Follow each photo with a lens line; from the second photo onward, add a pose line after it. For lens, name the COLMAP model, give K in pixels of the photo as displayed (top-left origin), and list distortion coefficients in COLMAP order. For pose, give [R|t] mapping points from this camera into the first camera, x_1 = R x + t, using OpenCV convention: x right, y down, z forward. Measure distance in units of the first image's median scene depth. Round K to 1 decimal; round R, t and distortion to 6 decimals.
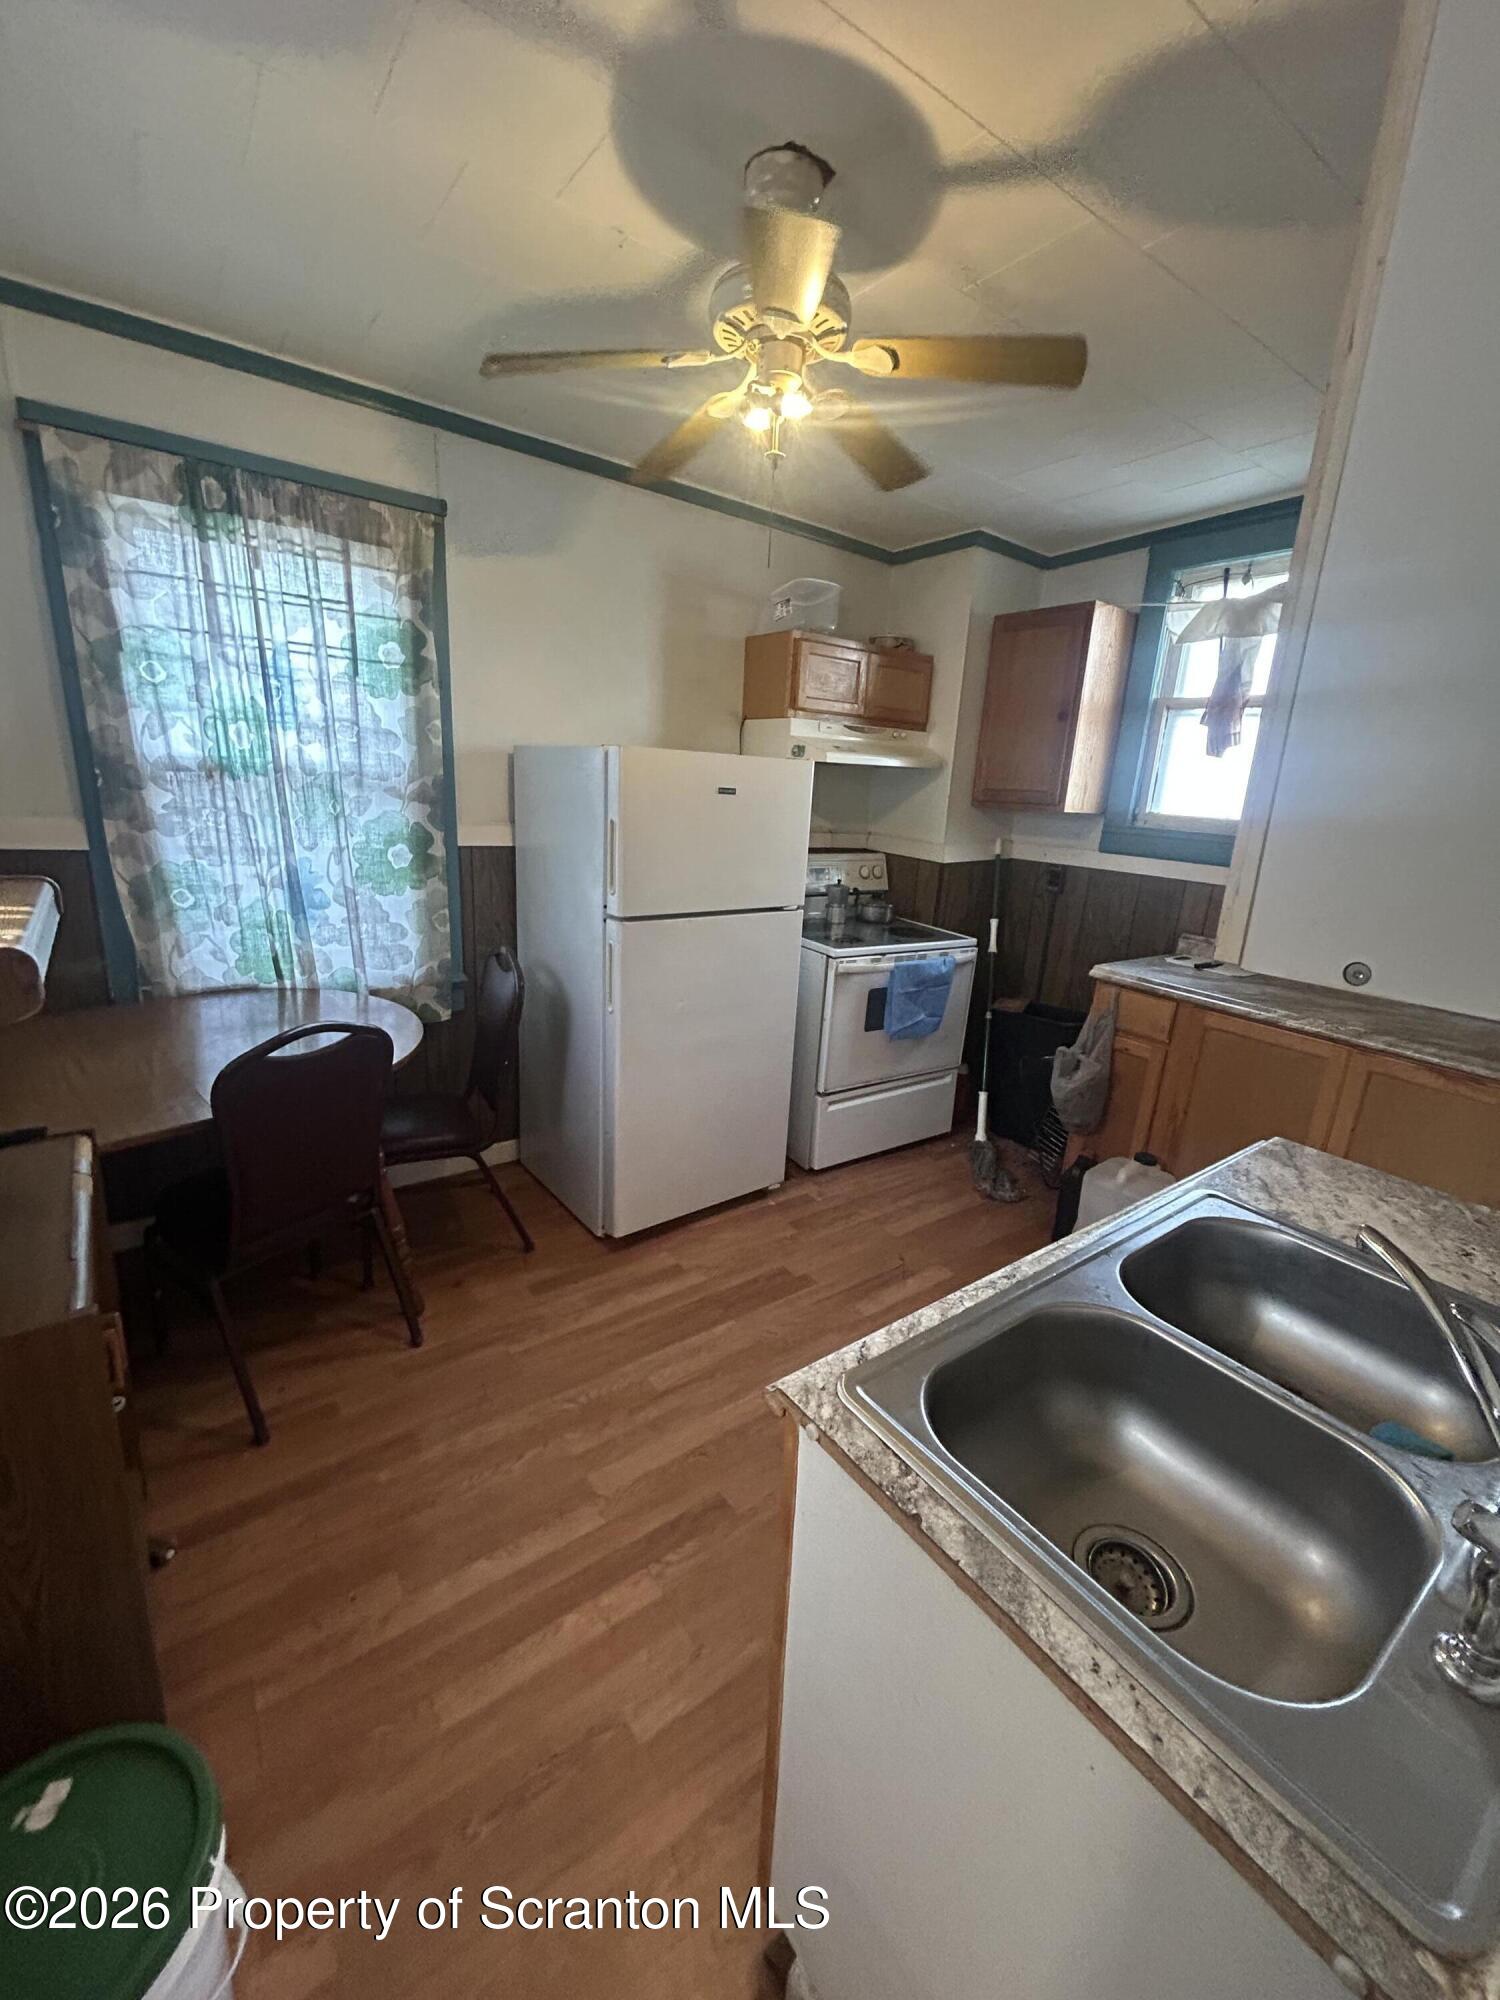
lens RADIAL K [[807.8, 0, 743.2], [0, 807.8, 1004.1], [0, 0, 1]] dist [0.000797, 0.000230]
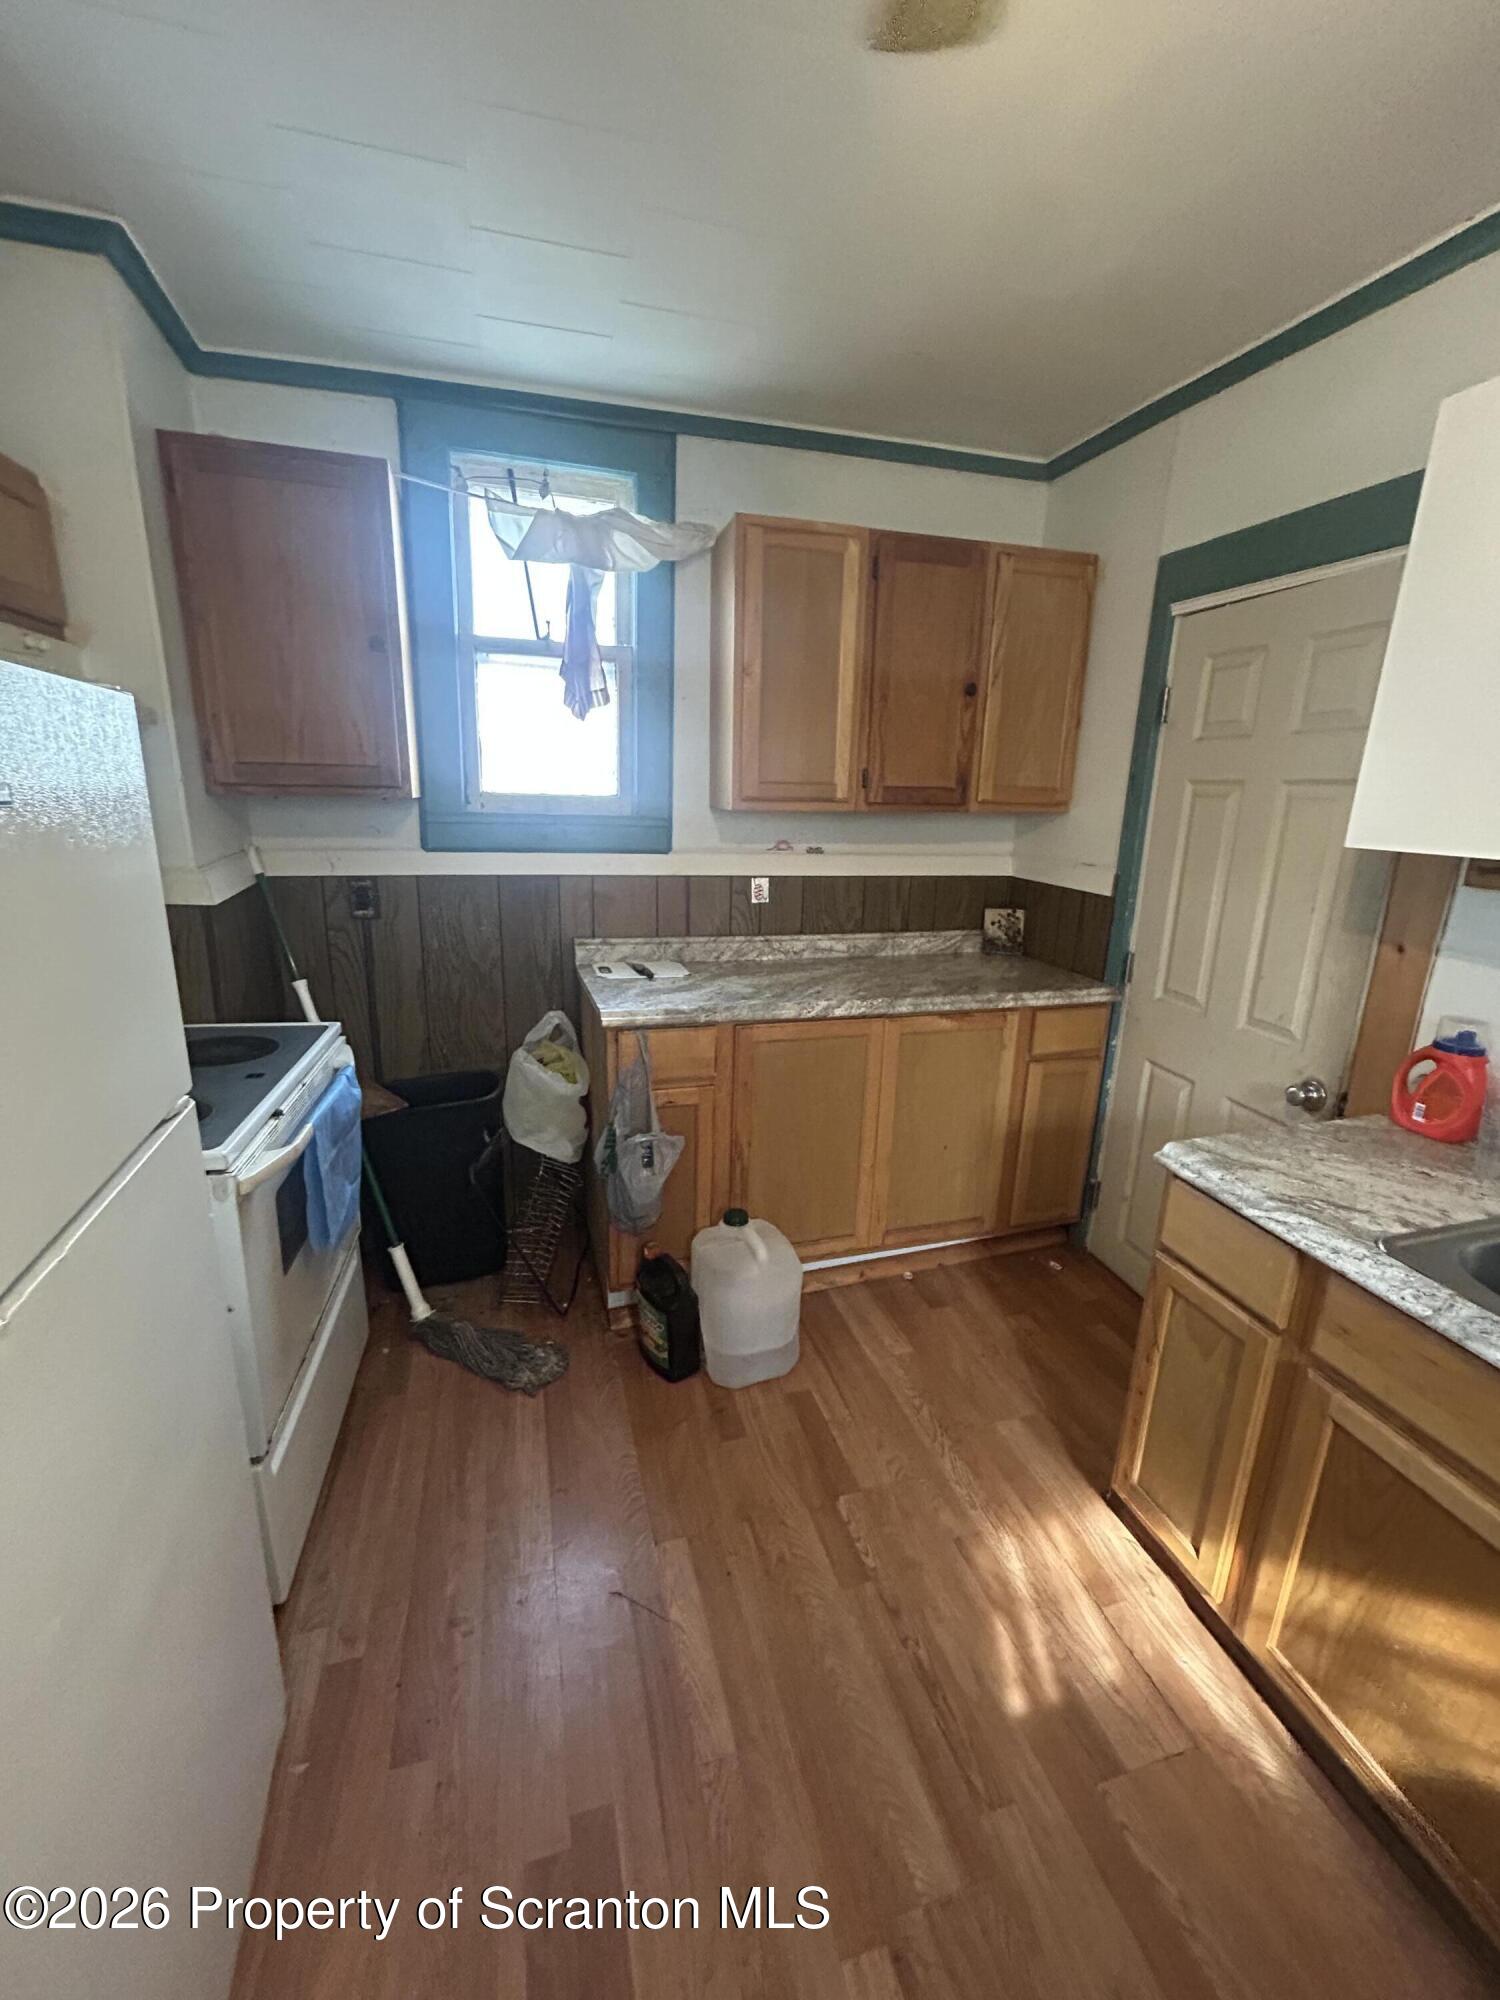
lens RADIAL K [[807.8, 0, 751.1], [0, 807.8, 1001.4], [0, 0, 1]] dist [0.000797, 0.000230]
pose [[0.333427, -0.275476, 0.901631, -0.159191], [0.247450, 0.948400, 0.198258, -0.162539], [-0.909722, 0.157004, 0.384389, 0.599462]]
